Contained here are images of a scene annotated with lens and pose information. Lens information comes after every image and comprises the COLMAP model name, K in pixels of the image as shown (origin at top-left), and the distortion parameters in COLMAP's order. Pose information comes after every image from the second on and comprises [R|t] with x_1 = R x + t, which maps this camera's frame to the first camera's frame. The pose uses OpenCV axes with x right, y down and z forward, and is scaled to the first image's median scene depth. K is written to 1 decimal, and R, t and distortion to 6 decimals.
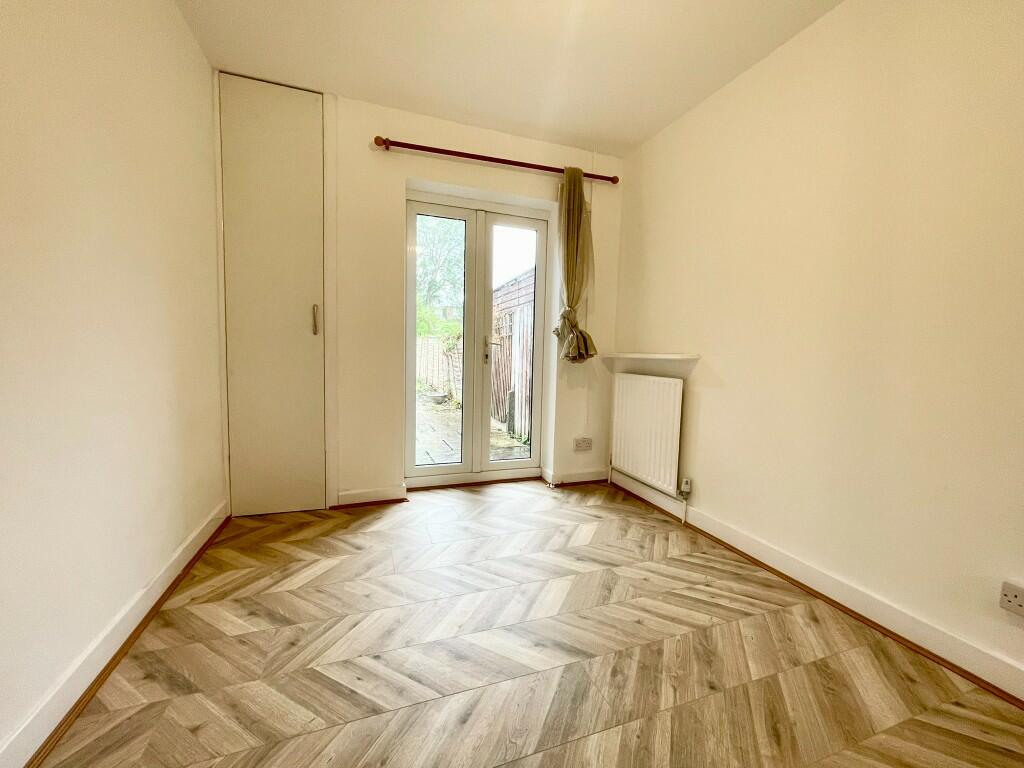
lens RADIAL K [[412.6, 0, 513.0], [0, 412.6, 385.0], [0, 0, 1]] dist [-0.003020, 0.000657]
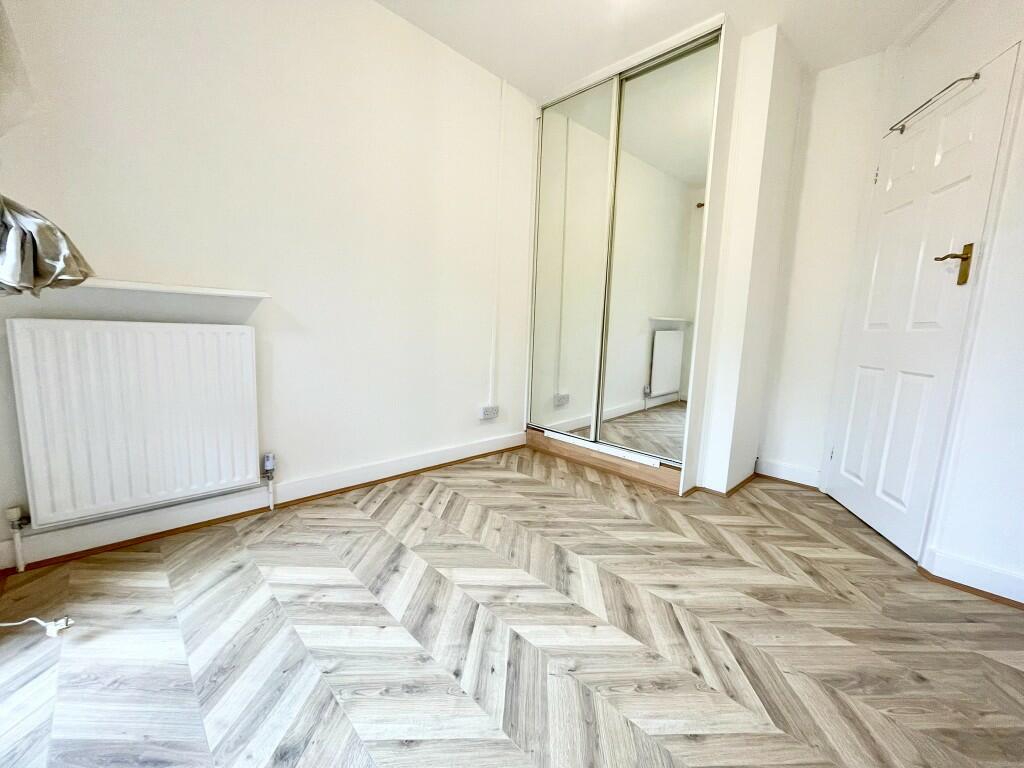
lens RADIAL K [[412.6, 0, 513.0], [0, 412.6, 385.0], [0, 0, 1]] dist [-0.003020, 0.000657]
pose [[-0.412448, -0.170618, 0.894861, -0.593521], [0.018519, 0.980531, 0.195488, -0.059467], [-0.910793, 0.097201, -0.401259, 1.162252]]
